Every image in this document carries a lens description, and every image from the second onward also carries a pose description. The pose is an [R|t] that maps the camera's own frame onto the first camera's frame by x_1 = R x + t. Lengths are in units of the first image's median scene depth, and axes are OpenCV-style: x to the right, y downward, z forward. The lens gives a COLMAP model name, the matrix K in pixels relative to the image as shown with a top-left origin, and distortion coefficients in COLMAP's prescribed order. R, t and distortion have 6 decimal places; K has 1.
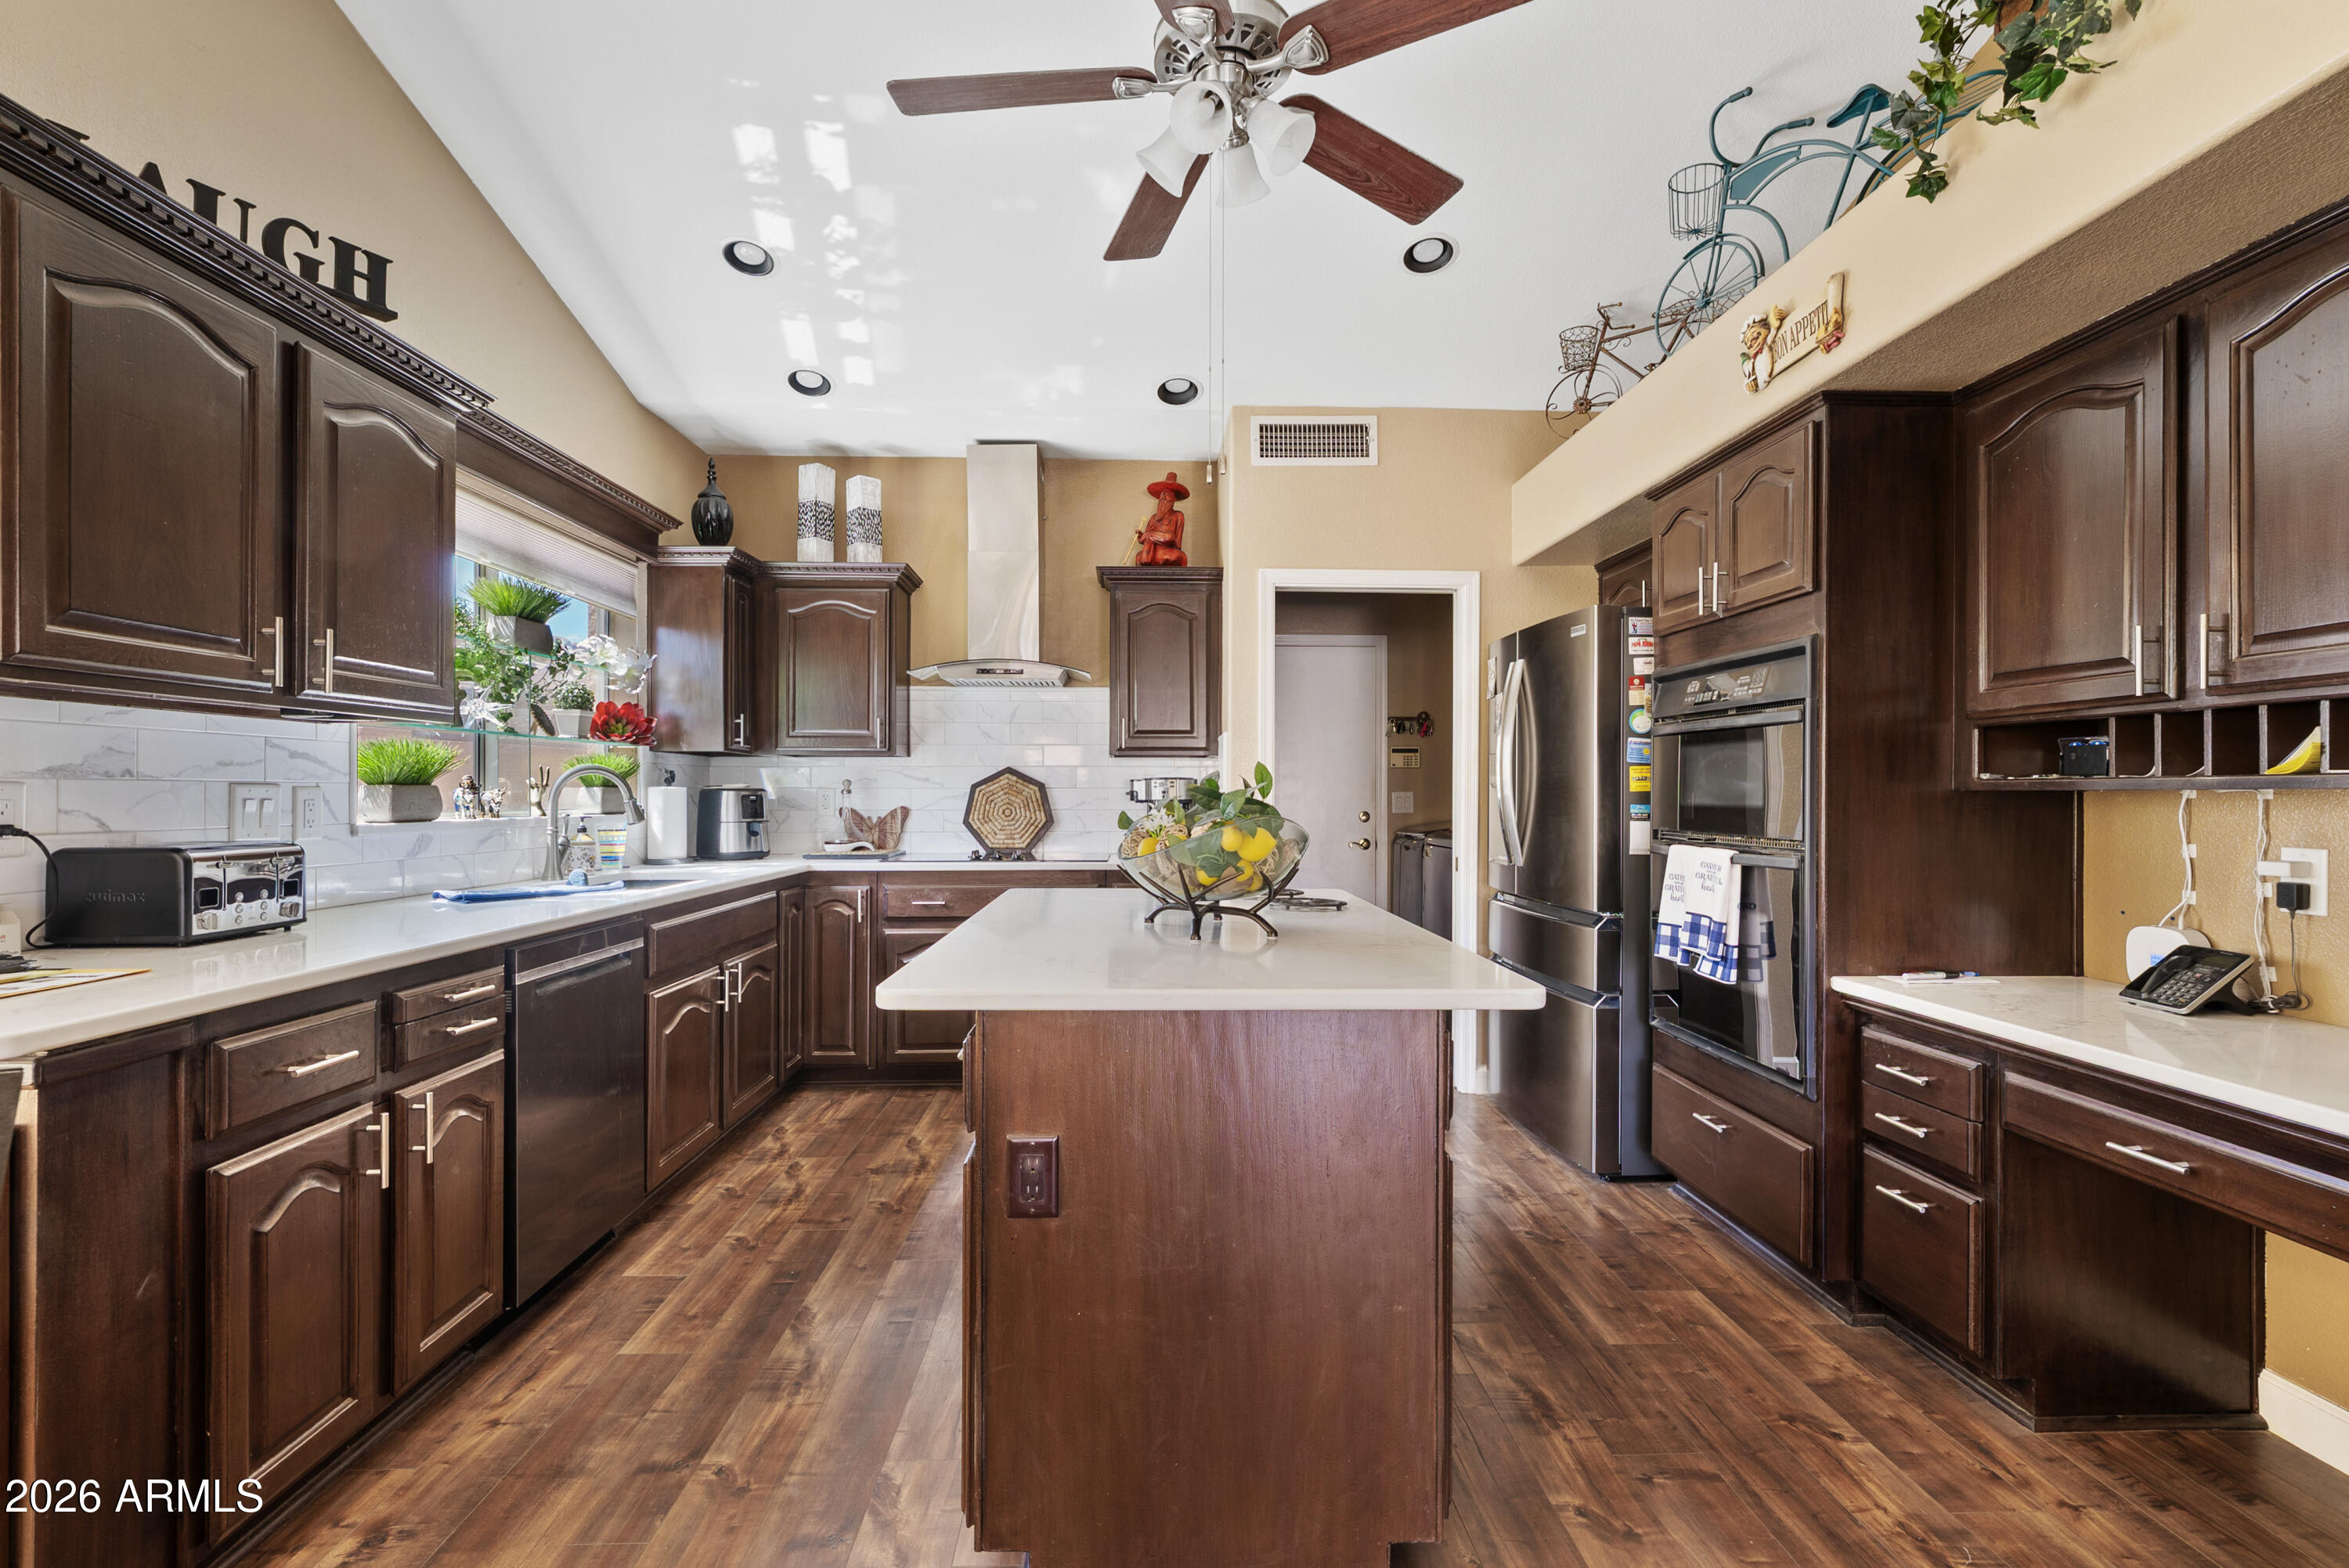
lens RADIAL K [[1065.0, 0, 1179.5], [0, 1065.0, 794.3], [0, 0, 1]] dist [-0.007934, 0.002392]
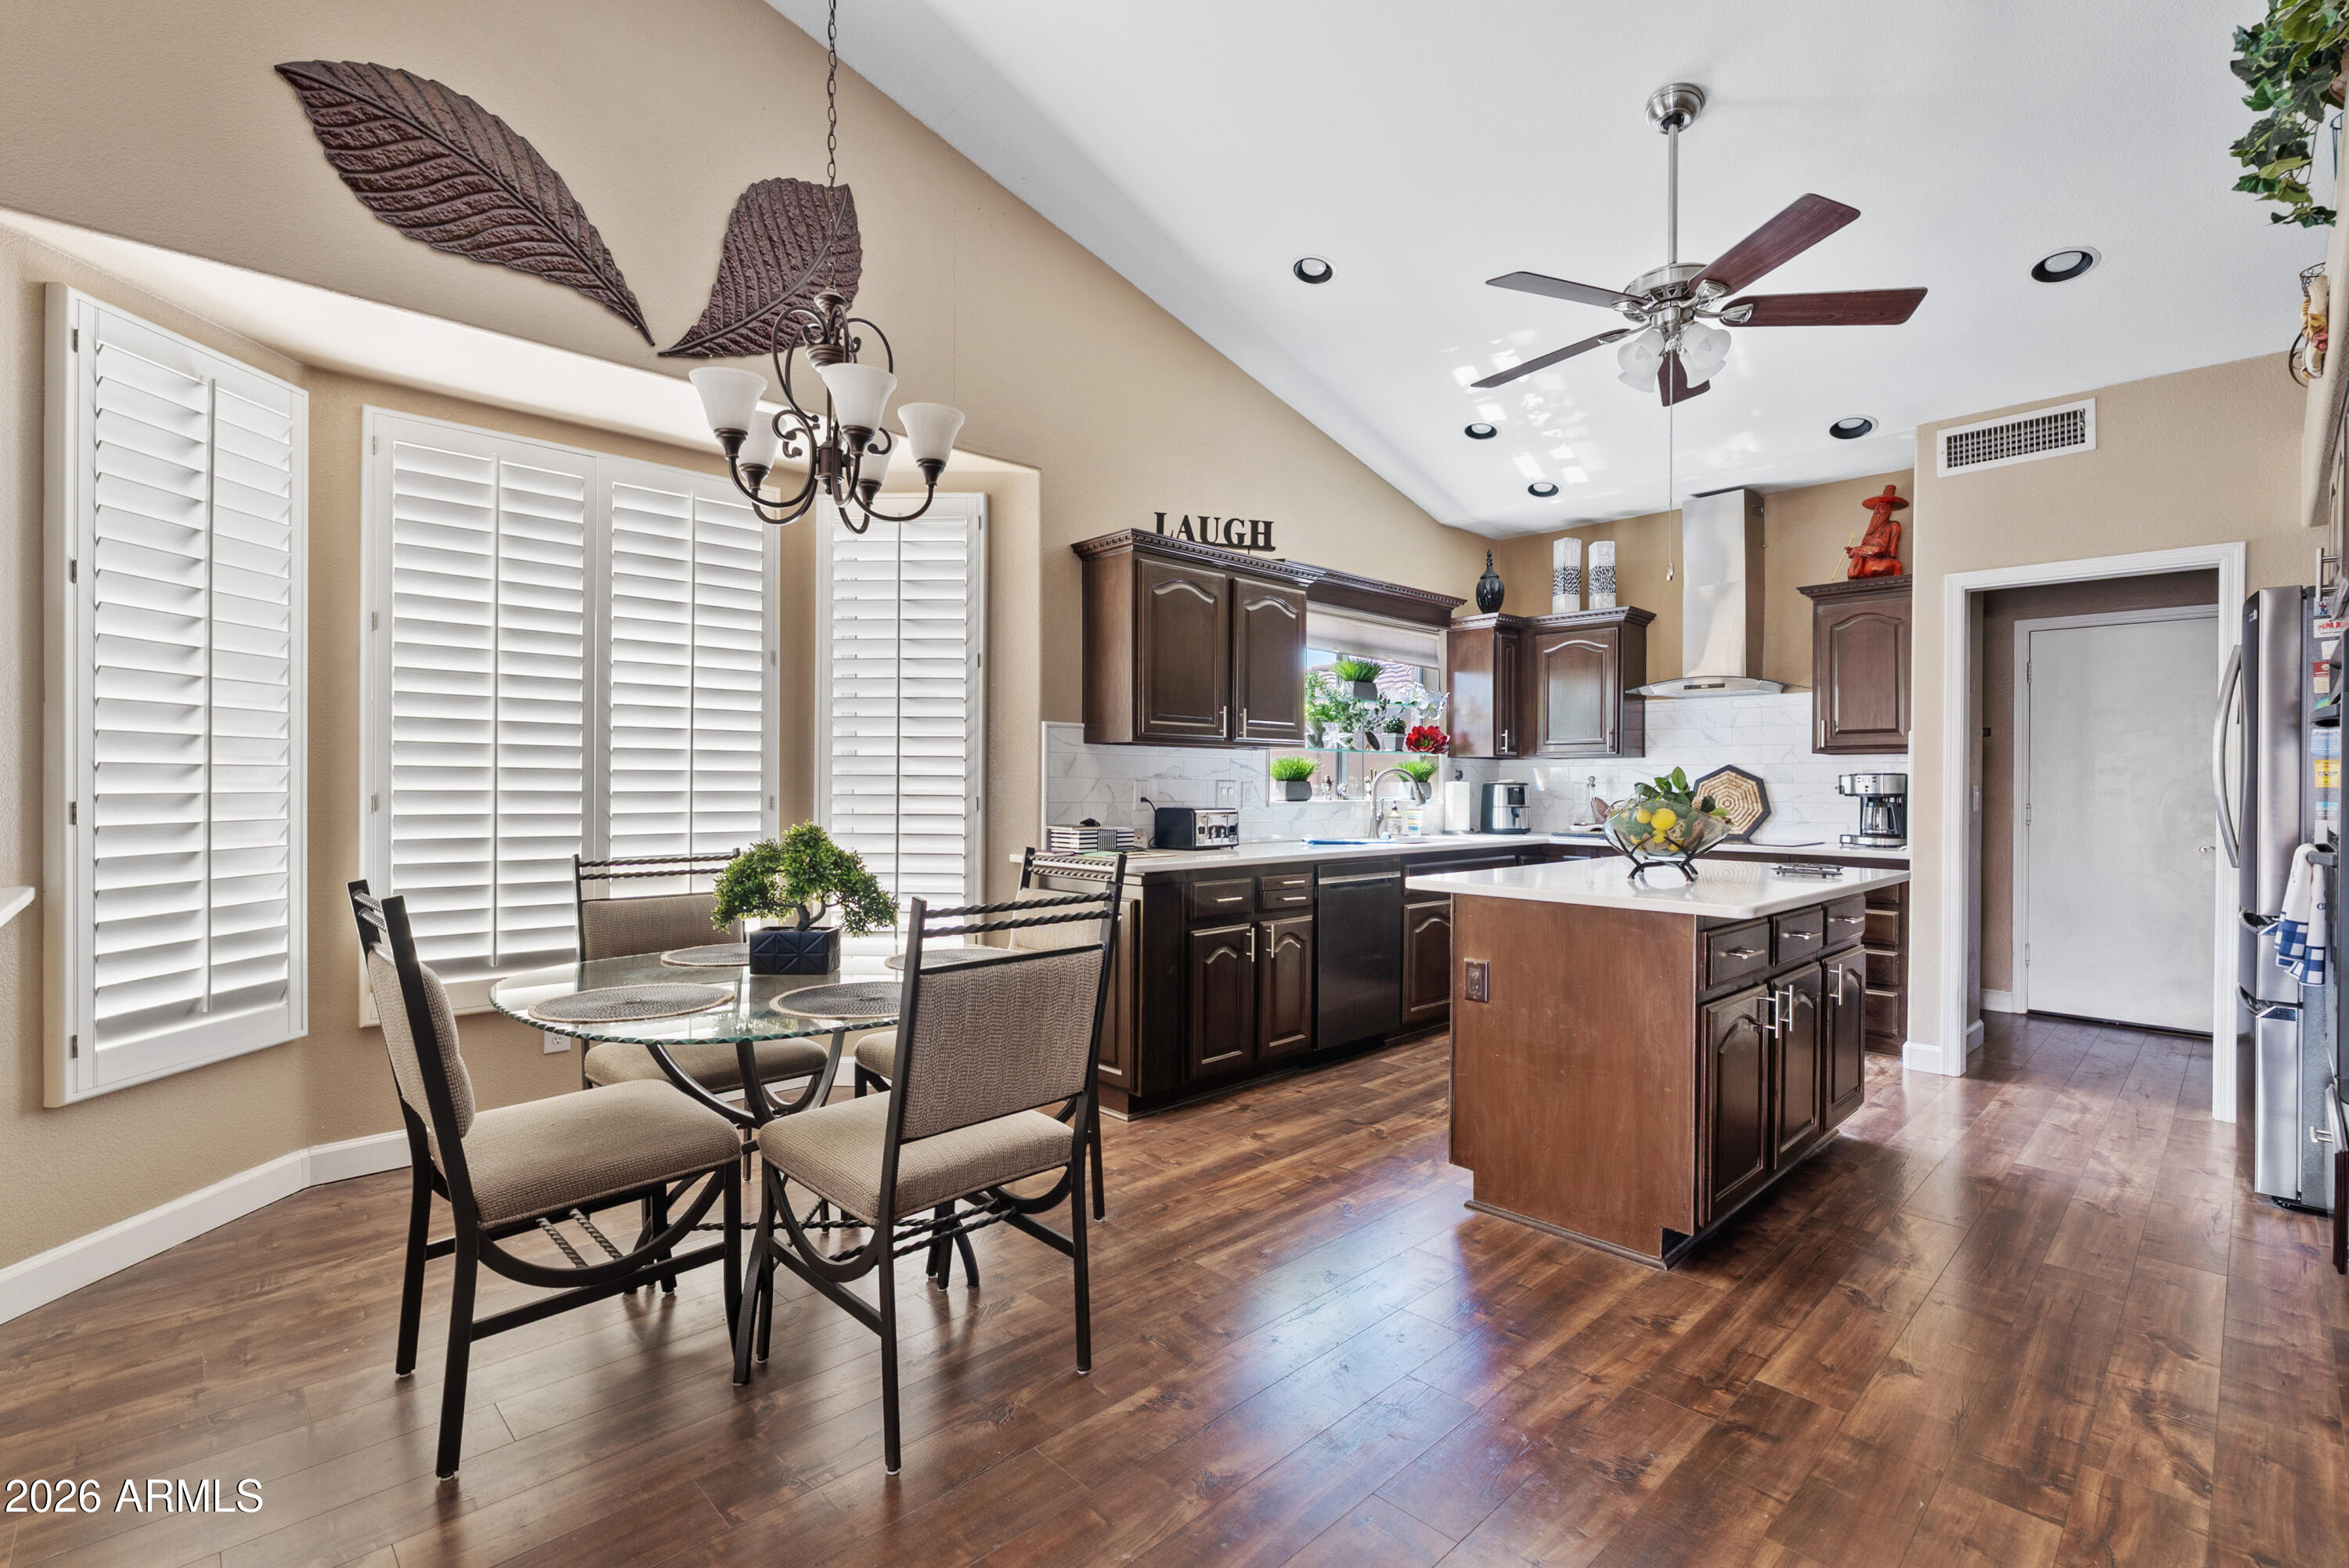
lens RADIAL K [[1065.0, 0, 1171.5], [0, 1065.0, 792.9], [0, 0, 1]] dist [-0.007934, 0.002392]
pose [[0.664248, 0.007915, -0.747471, 0.420870], [-0.004728, 0.999968, 0.006387, 0.000966], [0.747497, -0.000709, 0.664264, -0.320919]]
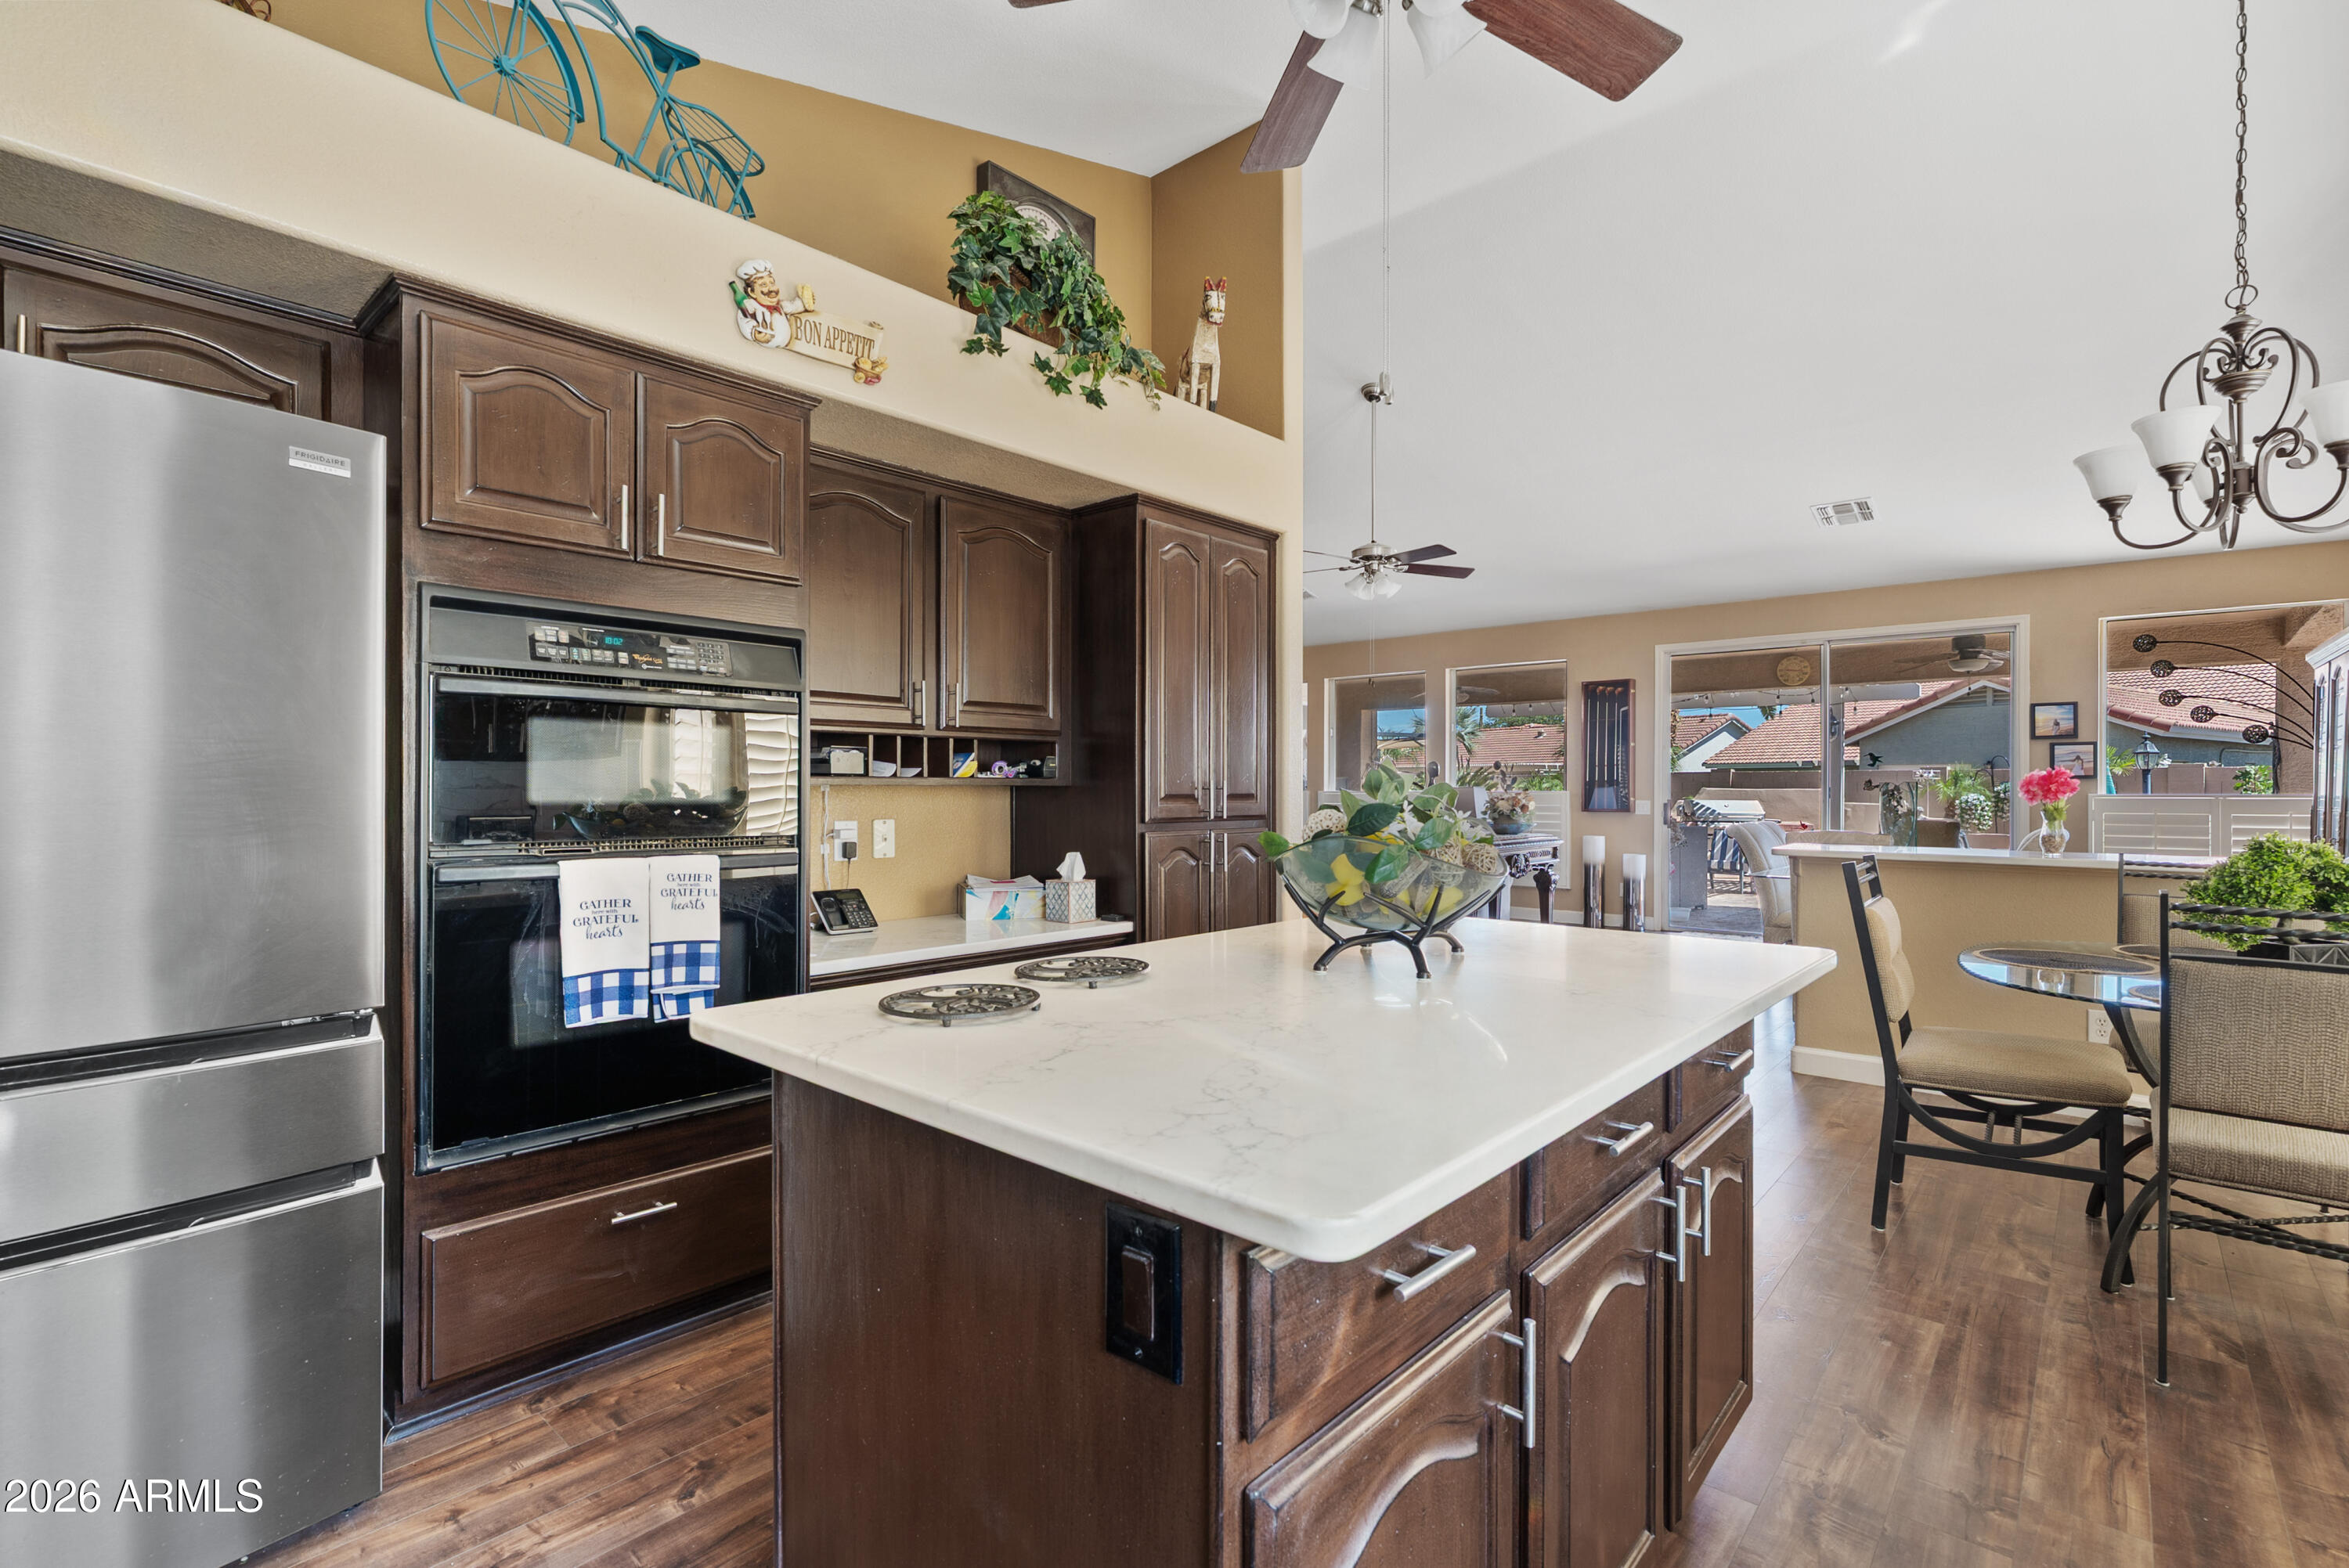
lens RADIAL K [[1065.0, 0, 1171.7], [0, 1065.0, 789.9], [0, 0, 1]] dist [-0.007934, 0.002392]
pose [[-0.720726, -0.004057, 0.693209, -0.263853], [-0.002516, 0.999992, 0.003237, -0.001717], [-0.693216, 0.000589, -0.720730, 1.084912]]
